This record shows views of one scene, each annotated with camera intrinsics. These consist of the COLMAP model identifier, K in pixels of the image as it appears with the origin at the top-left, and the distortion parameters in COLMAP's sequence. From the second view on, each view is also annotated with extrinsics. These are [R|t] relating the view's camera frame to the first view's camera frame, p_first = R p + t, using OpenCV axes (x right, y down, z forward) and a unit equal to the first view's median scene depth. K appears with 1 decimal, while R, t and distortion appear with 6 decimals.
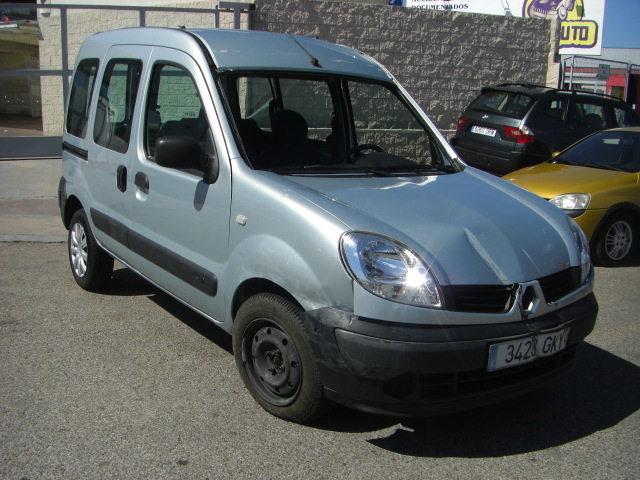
lens RADIAL K [[722.7, 0, 309.4], [0, 722.7, 275.5], [0, 0, 1]] dist [-0.201364, 0.150807]
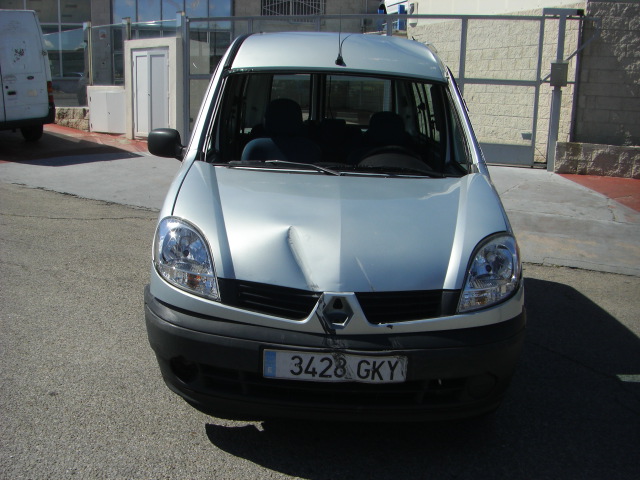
lens RADIAL K [[722.7, 0, 309.4], [0, 722.7, 275.5], [0, 0, 1]] dist [-0.201364, 0.150807]
pose [[0.818322, 0.138110, -0.557921, 0.748960], [-0.147415, 0.988663, 0.028518, -0.030839], [0.555534, 0.058909, 0.829404, 0.220682]]
